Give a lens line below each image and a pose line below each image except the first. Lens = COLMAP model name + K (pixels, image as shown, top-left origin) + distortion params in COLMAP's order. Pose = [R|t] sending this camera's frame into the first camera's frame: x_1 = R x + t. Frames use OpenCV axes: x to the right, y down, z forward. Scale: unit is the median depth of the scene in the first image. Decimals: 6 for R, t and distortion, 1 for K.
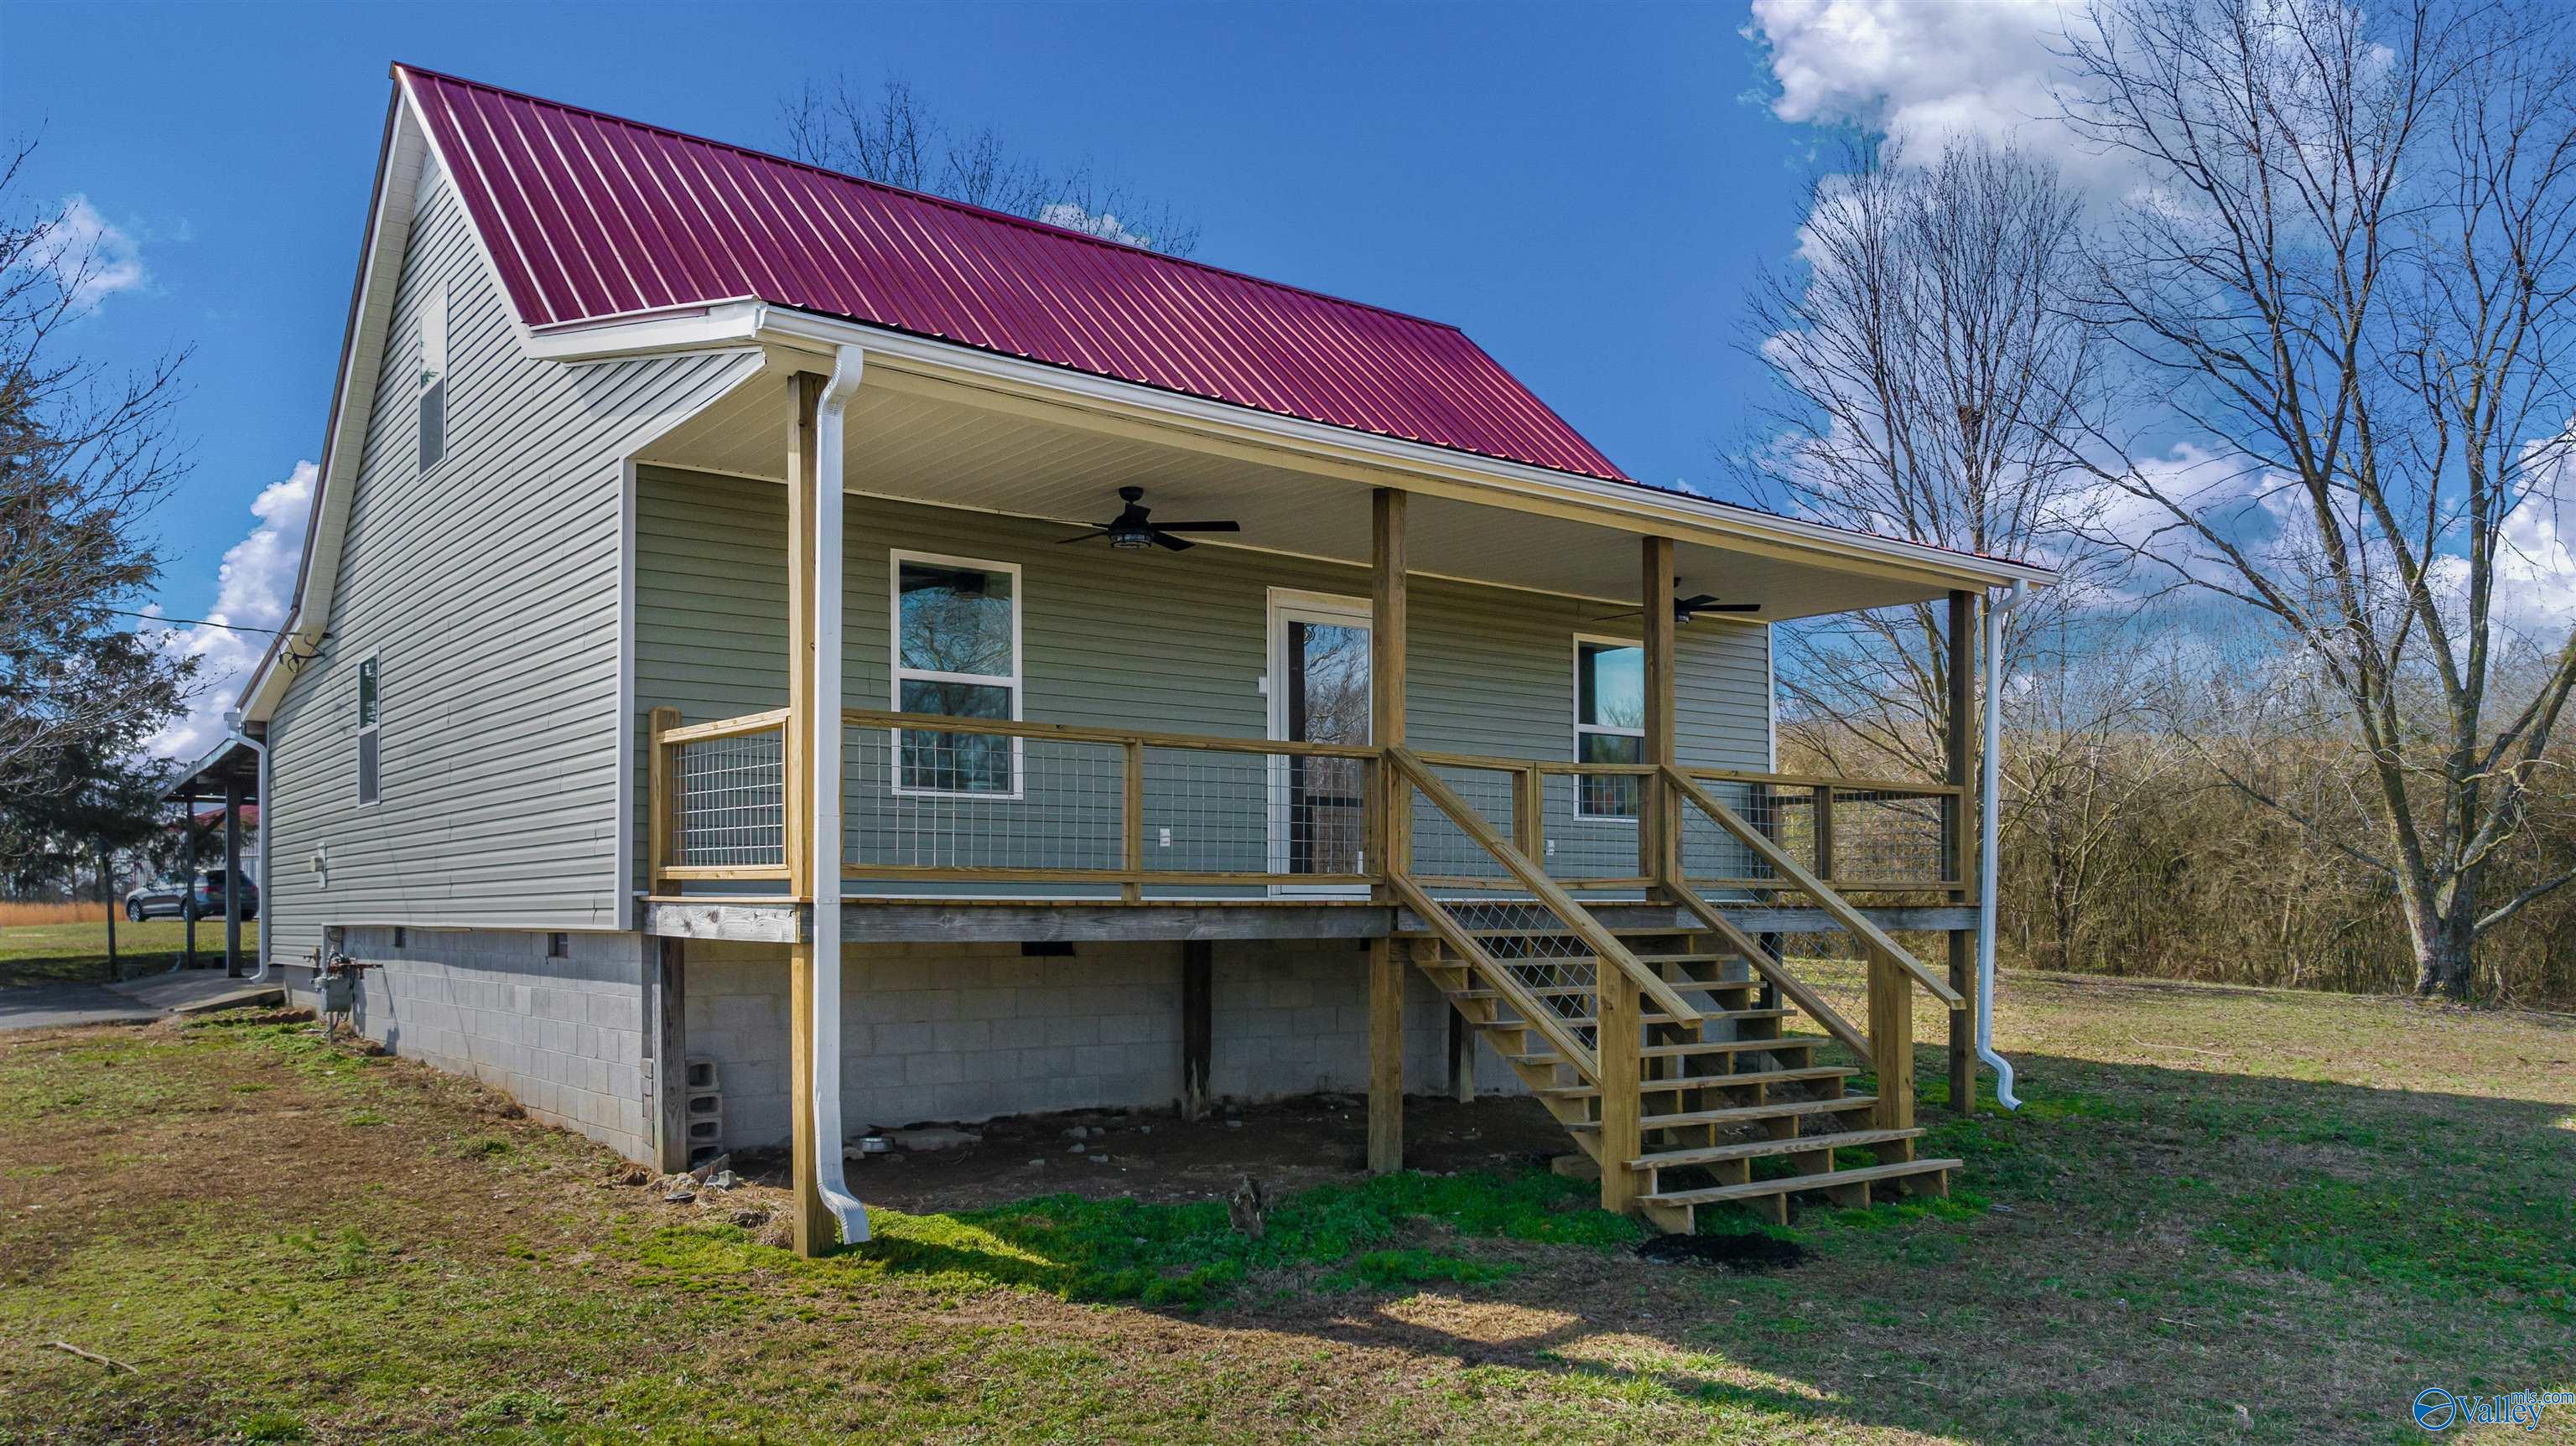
lens RADIAL K [[1869.9, 0, 1295.4], [0, 1869.9, 893.3], [0, 0, 1]] dist [-0.009869, -0.003109]
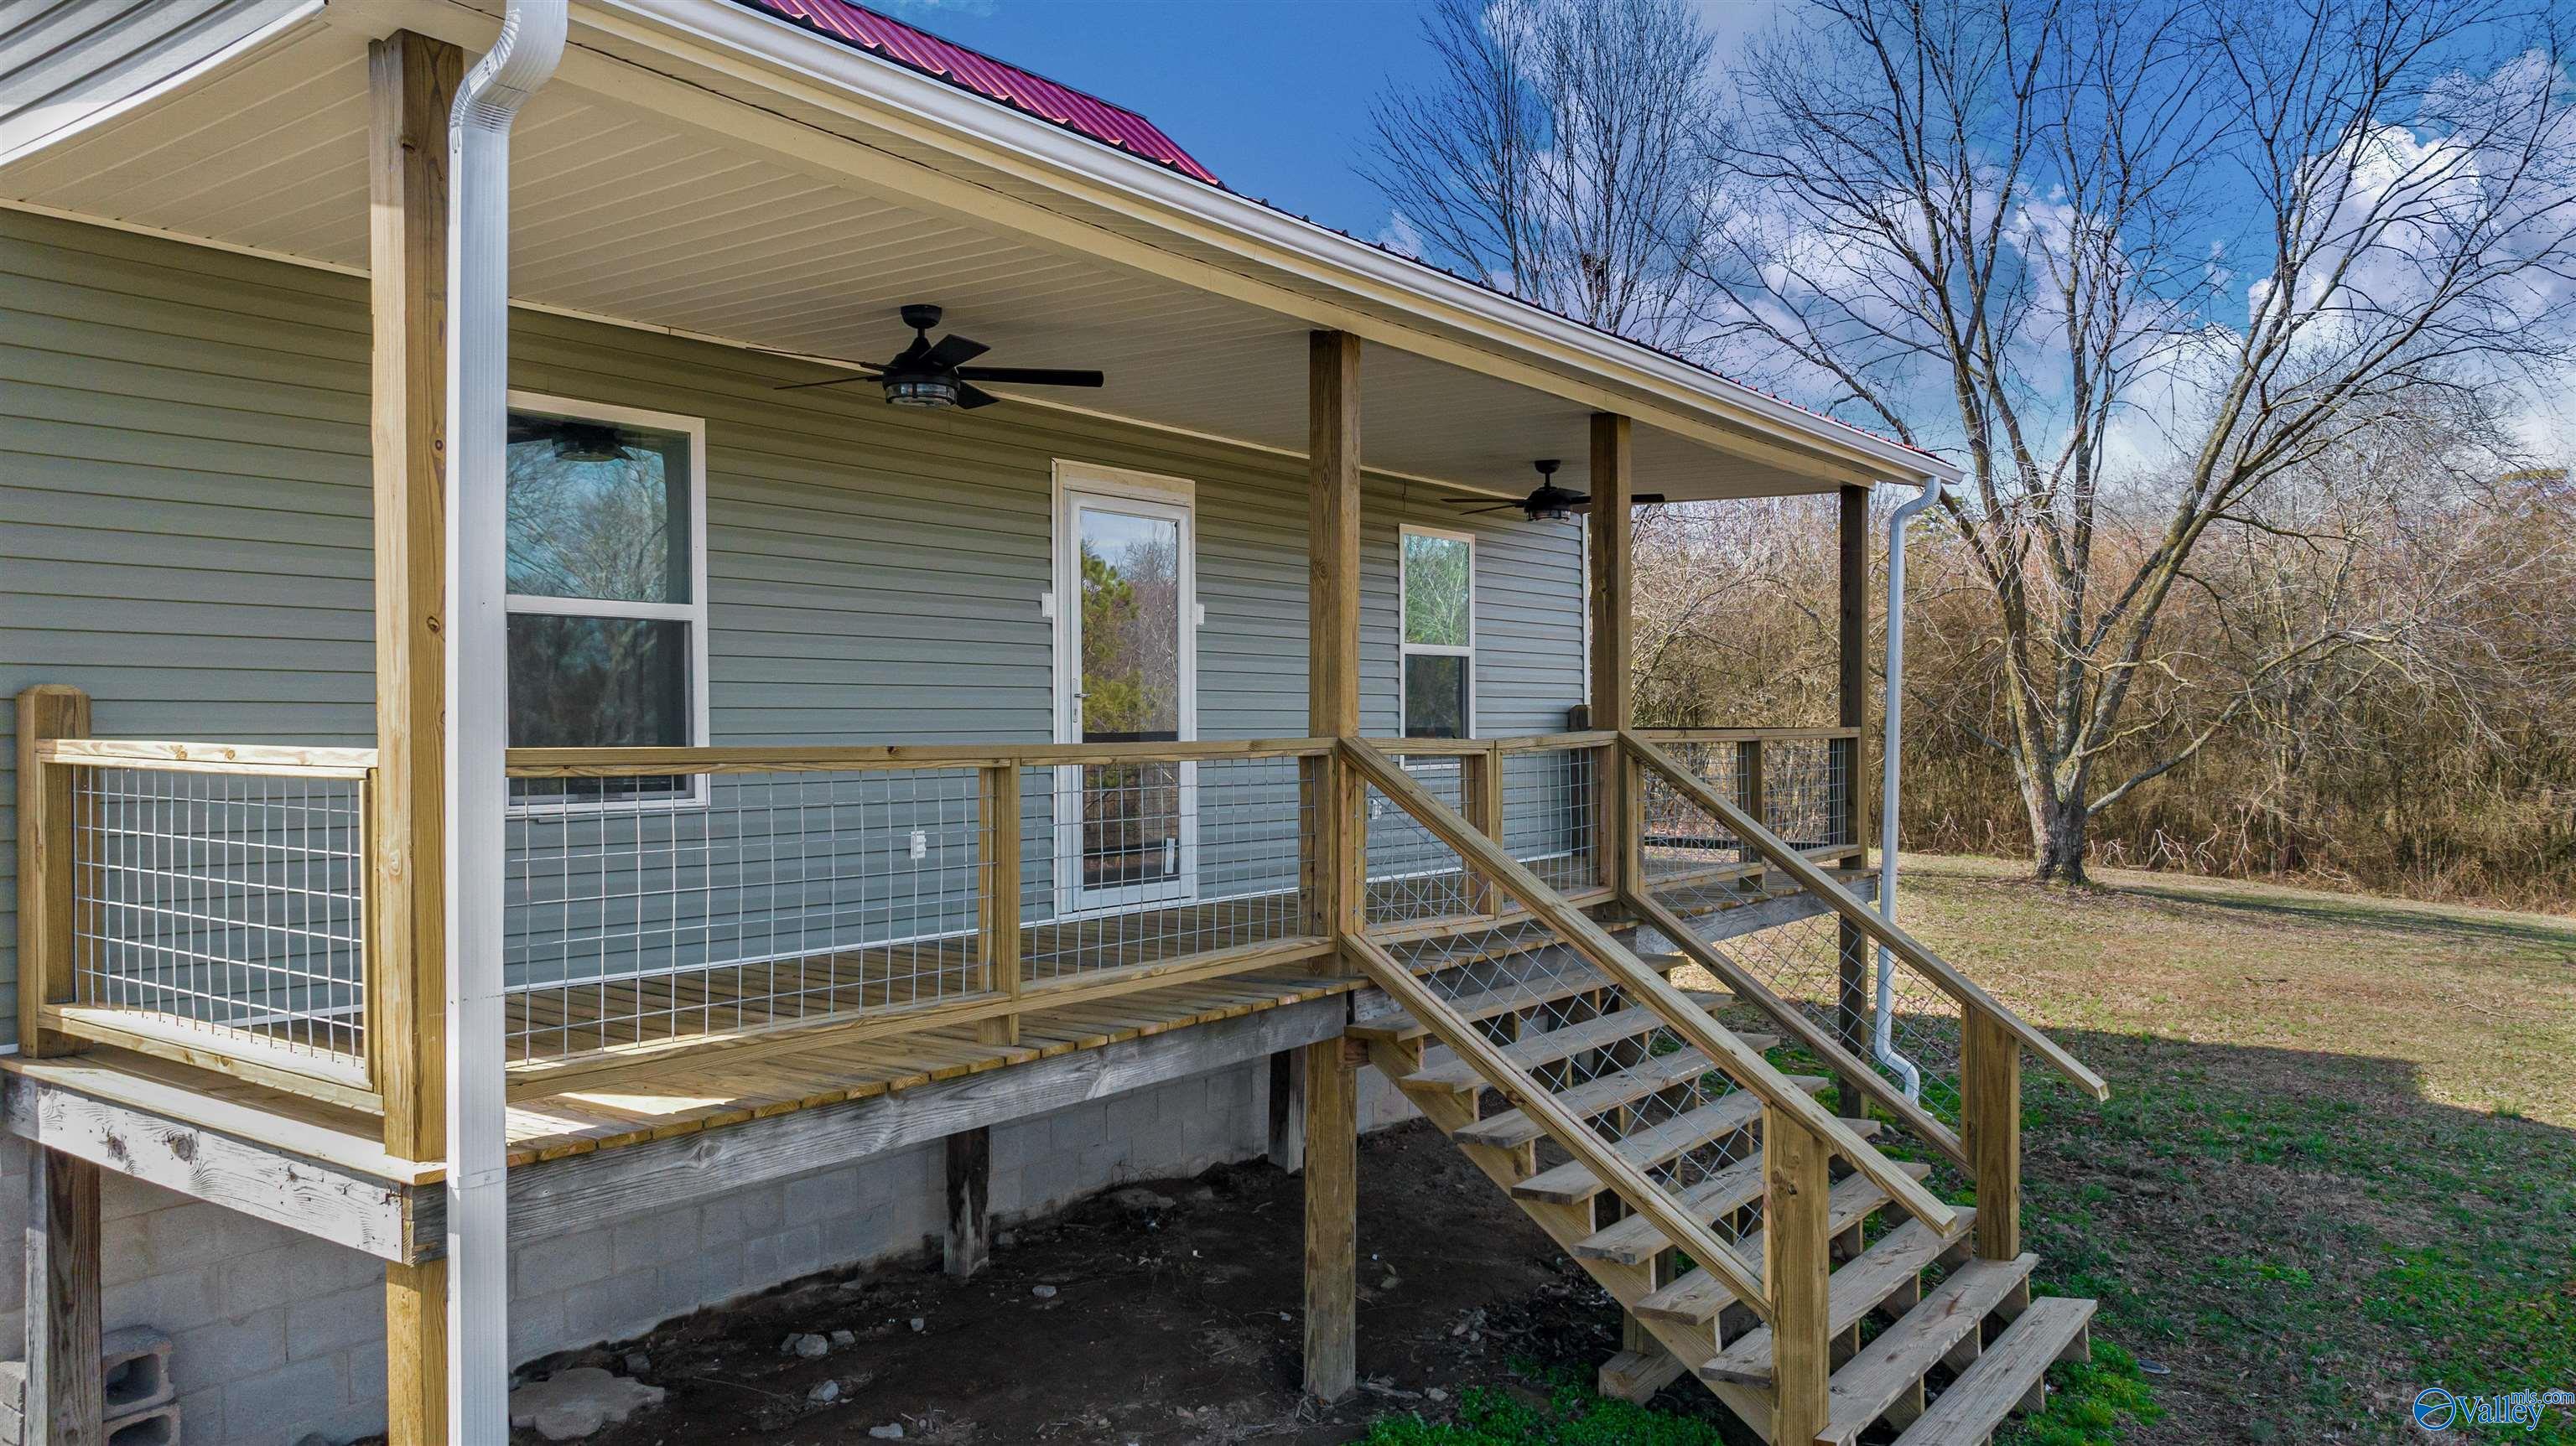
lens RADIAL K [[1851.2, 0, 1288.0], [0, 1851.2, 723.0], [0, 0, 1]] dist [-0.010247, -0.003383]
pose [[0.958876, -0.002553, 0.283813, -0.146507], [-0.000161, 0.999955, 0.009537, -0.088671], [-0.283825, -0.009190, 0.958832, 0.393902]]
